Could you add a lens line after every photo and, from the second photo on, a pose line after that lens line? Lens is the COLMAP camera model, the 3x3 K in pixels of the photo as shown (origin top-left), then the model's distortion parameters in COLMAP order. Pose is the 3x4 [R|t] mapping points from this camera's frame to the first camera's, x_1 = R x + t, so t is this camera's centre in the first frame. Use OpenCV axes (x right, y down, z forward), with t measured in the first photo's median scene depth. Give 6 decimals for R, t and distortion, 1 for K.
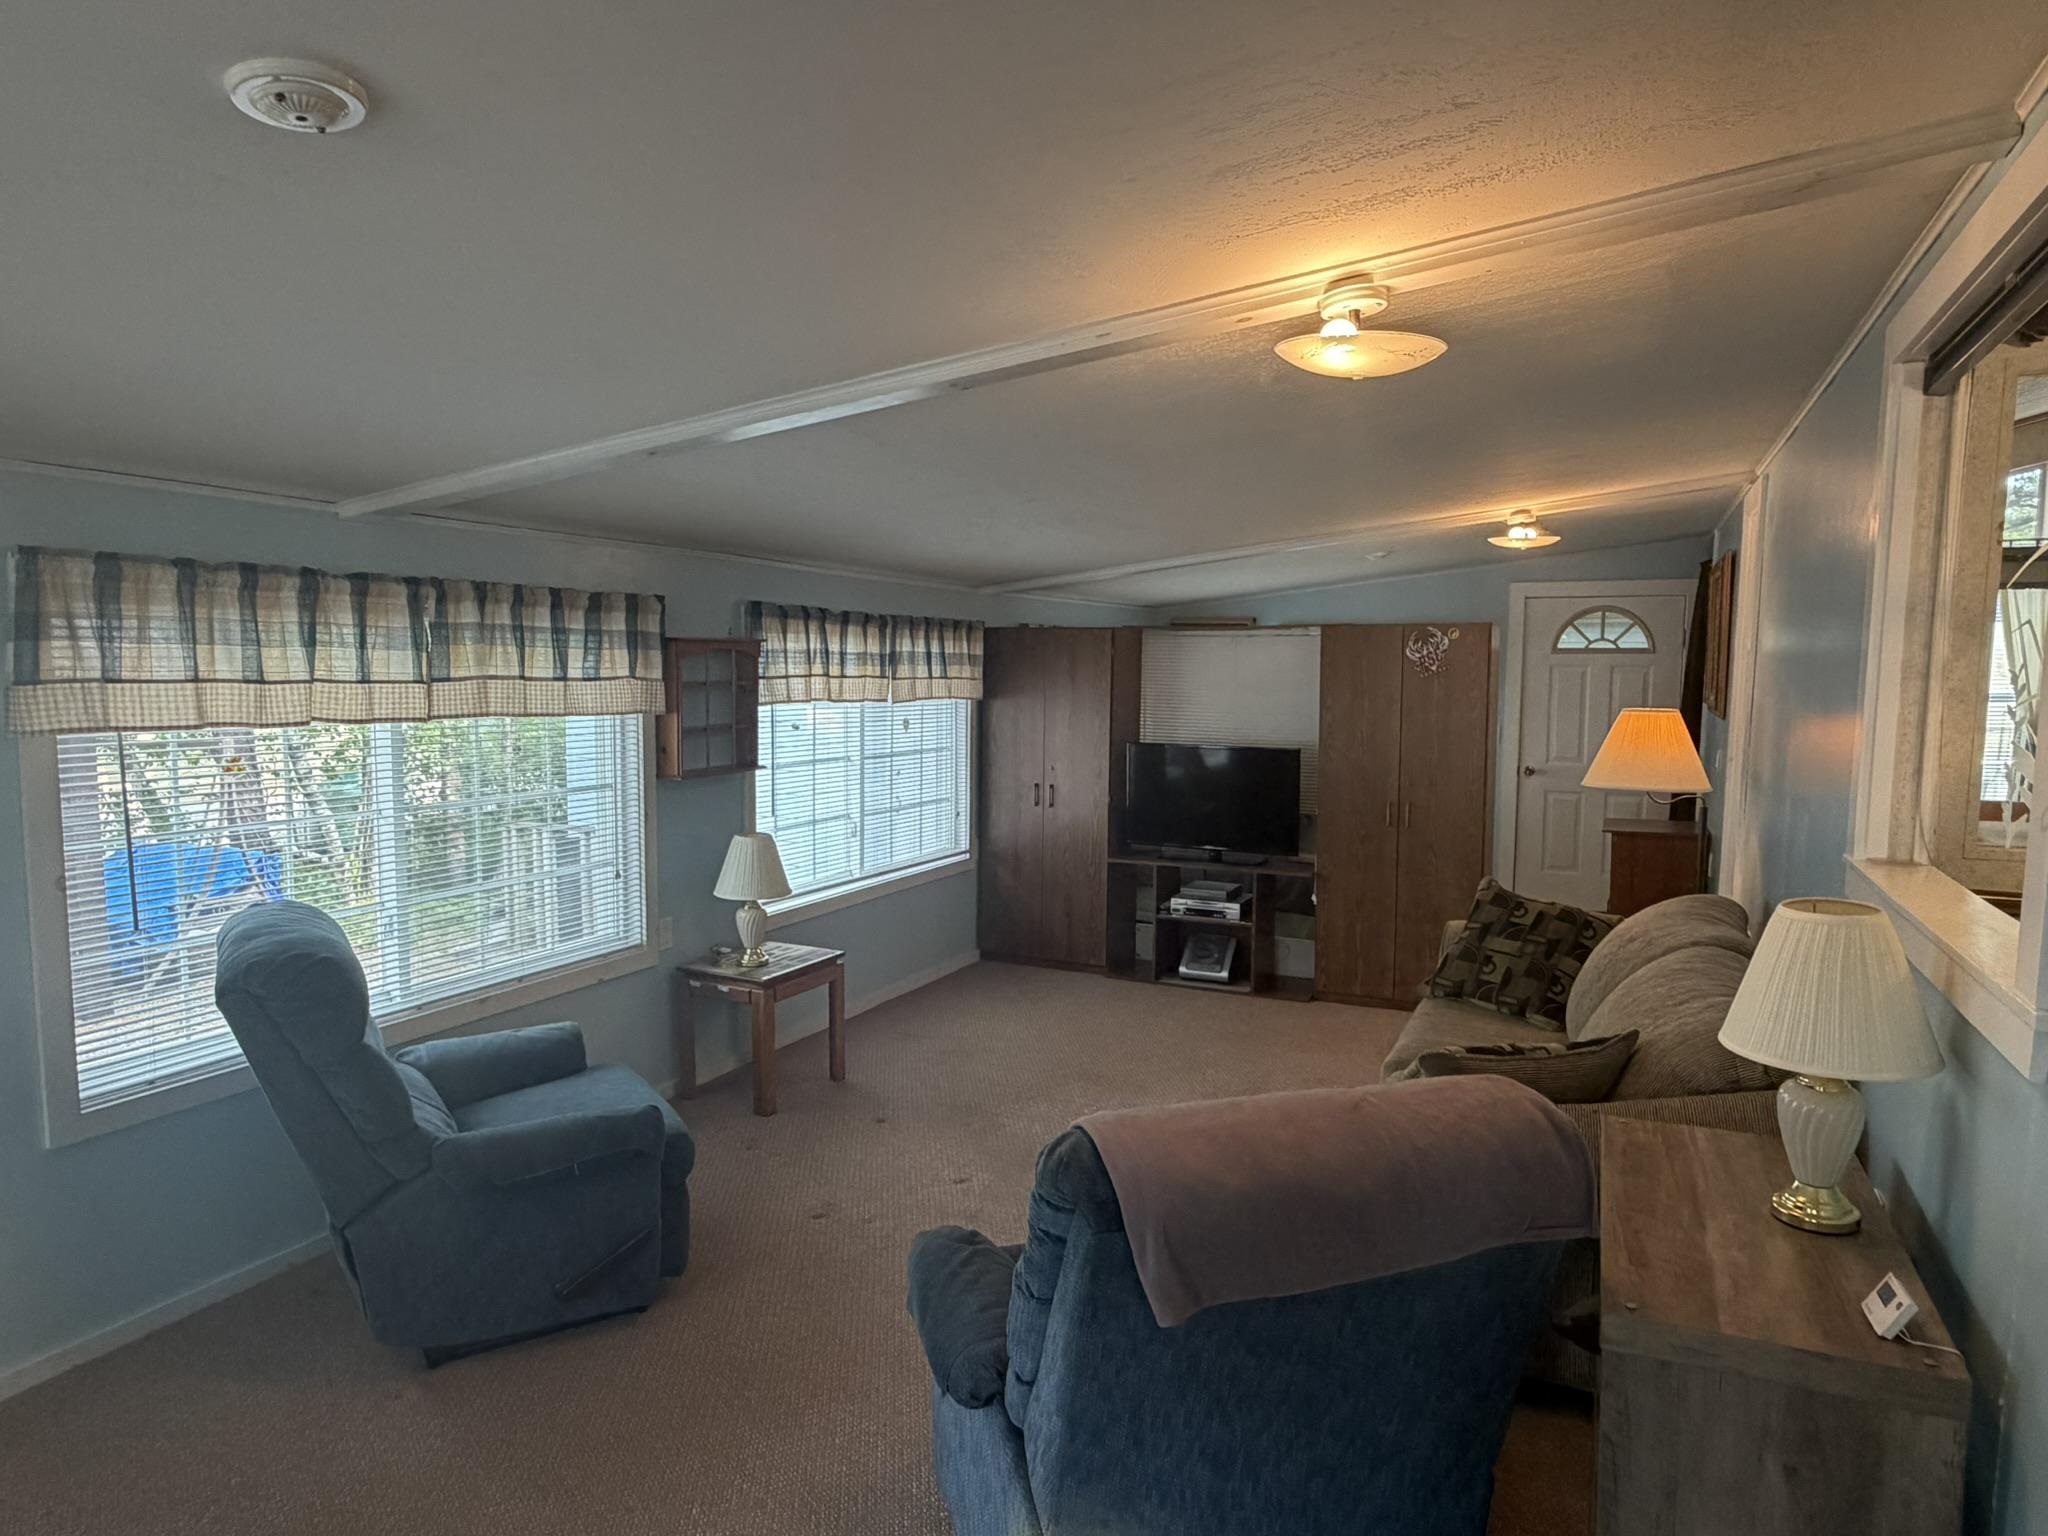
lens RADIAL K [[1247.7, 0, 1024.8], [0, 1247.7, 776.8], [0, 0, 1]] dist [0.007748, 0.003117]
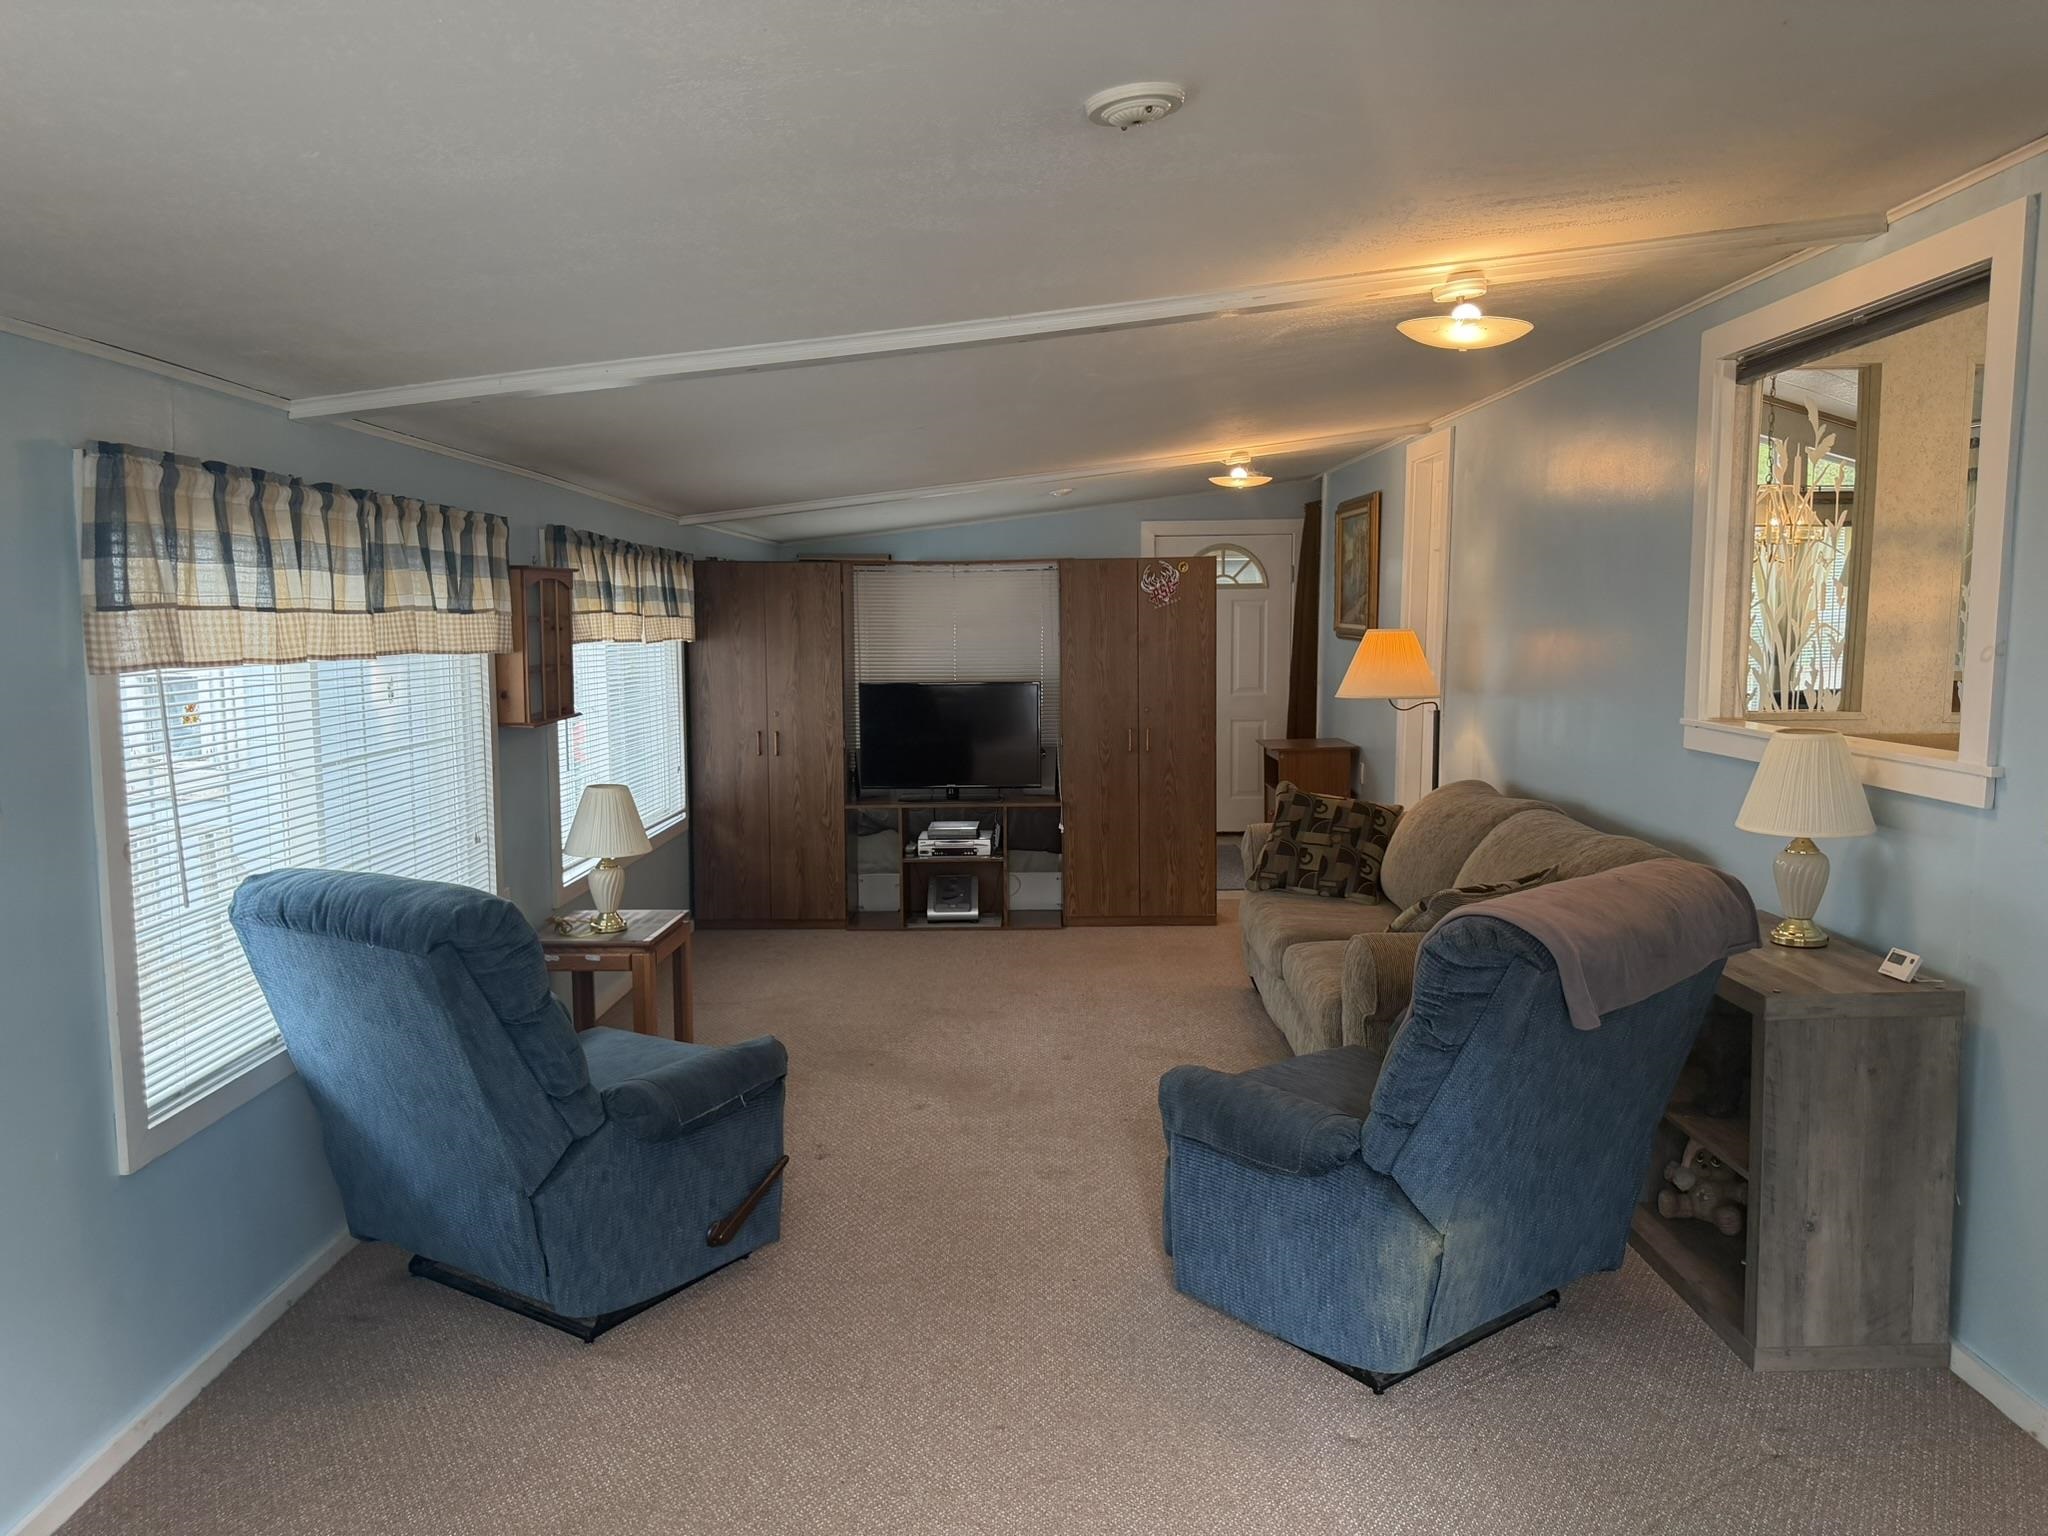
lens RADIAL K [[1445.4, 0, 1028.3], [0, 1445.4, 774.4], [0, 0, 1]] dist [0.027169, -0.014816]
pose [[0.902061, -0.060726, 0.427316, -0.367739], [0.052357, 0.998137, 0.031322, 0.019827], [-0.428422, -0.005882, 0.903560, -0.069646]]
